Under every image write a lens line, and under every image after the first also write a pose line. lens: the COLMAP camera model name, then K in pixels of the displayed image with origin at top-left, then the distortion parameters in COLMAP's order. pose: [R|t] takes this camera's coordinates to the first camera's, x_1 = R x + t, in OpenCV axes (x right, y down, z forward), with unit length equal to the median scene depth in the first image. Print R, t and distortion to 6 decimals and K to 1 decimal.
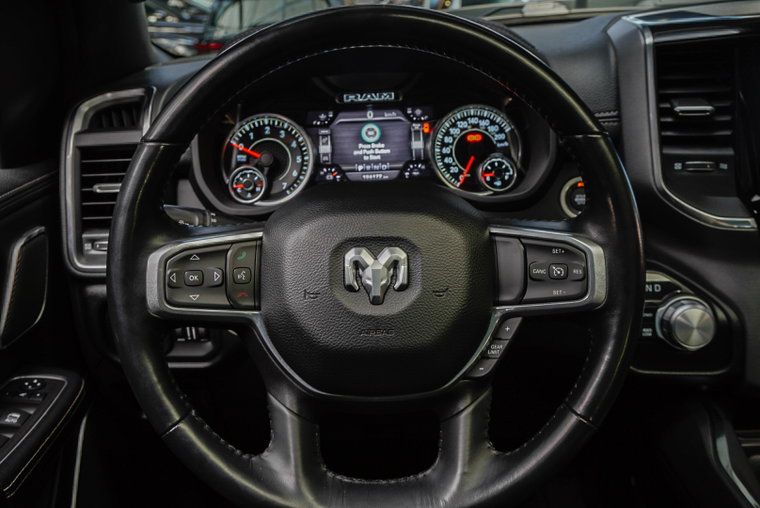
lens RADIAL K [[756.6, 0, 380.0], [0, 756.6, 254.0], [0, 0, 1]] dist [-0.058655, 0.158774]
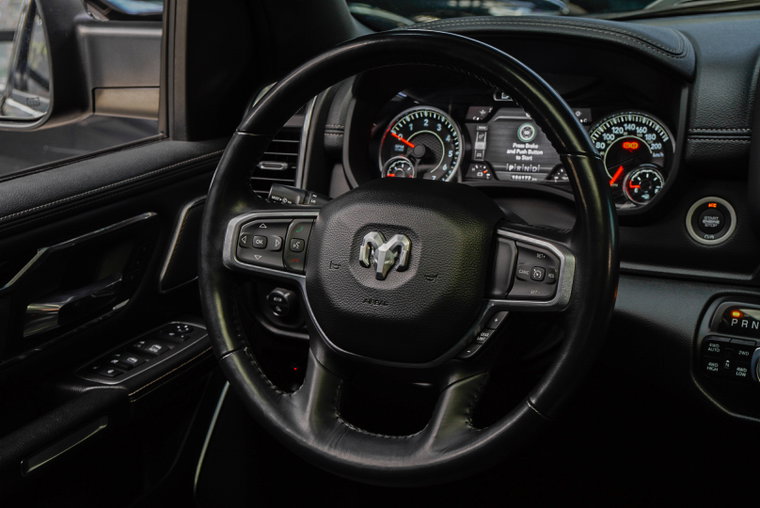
lens RADIAL K [[1131.8, 0, 380.0], [0, 1131.8, 254.0], [0, 0, 1]] dist [0.093565, -0.028149]
pose [[0.894164, 0.118975, -0.431642, 0.515109], [-0.128918, 0.991635, 0.006269, 0.009680], [0.428778, 0.050041, 0.902023, -0.420587]]
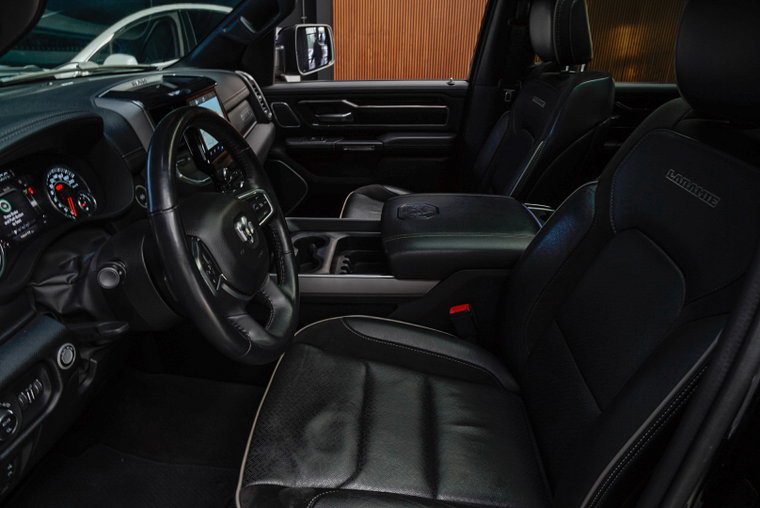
lens RADIAL K [[527.3, 0, 380.0], [0, 527.3, 254.0], [0, 0, 1]] dist [-0.149395, 0.117653]
pose [[0.051289, -0.388103, 0.920188, -0.904880], [0.317769, 0.879855, 0.353381, -0.208770], [-0.946780, 0.274282, 0.168454, 0.286882]]
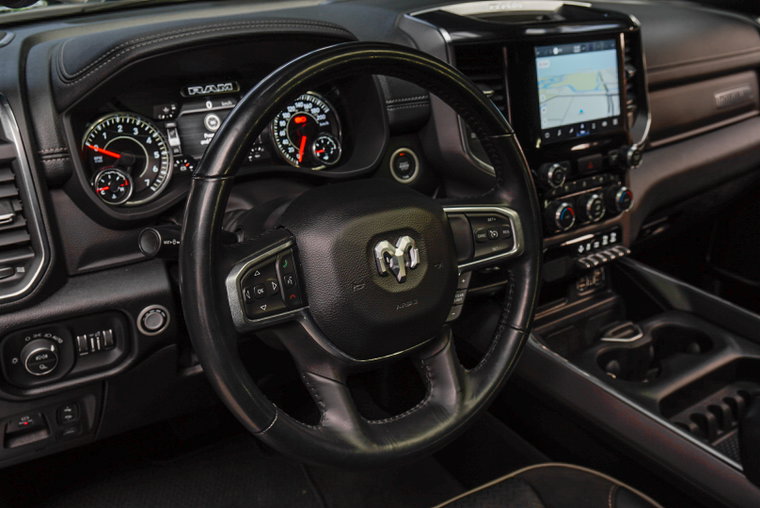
lens RADIAL K [[756.6, 0, 380.0], [0, 756.6, 254.0], [0, 0, 1]] dist [-0.058655, 0.158774]
pose [[0.811939, -0.175596, 0.556706, -0.493900], [0.116742, 0.983263, 0.139875, -0.109924], [-0.571950, -0.048579, 0.818849, -0.014508]]
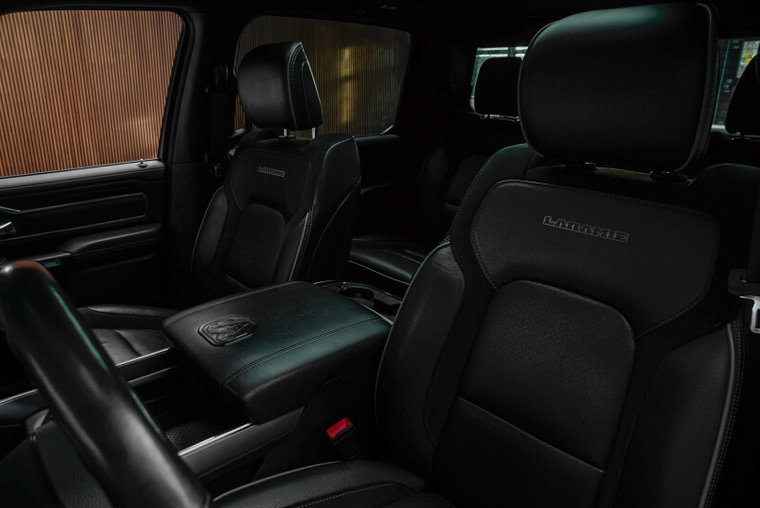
lens RADIAL K [[527.3, 0, 380.0], [0, 527.3, 254.0], [0, 0, 1]] dist [-0.149395, 0.117653]
pose [[-0.657424, -0.196794, 0.727369, -0.462923], [0.264243, 0.843784, 0.467123, -0.343817], [-0.705670, 0.499300, -0.502722, 0.682783]]
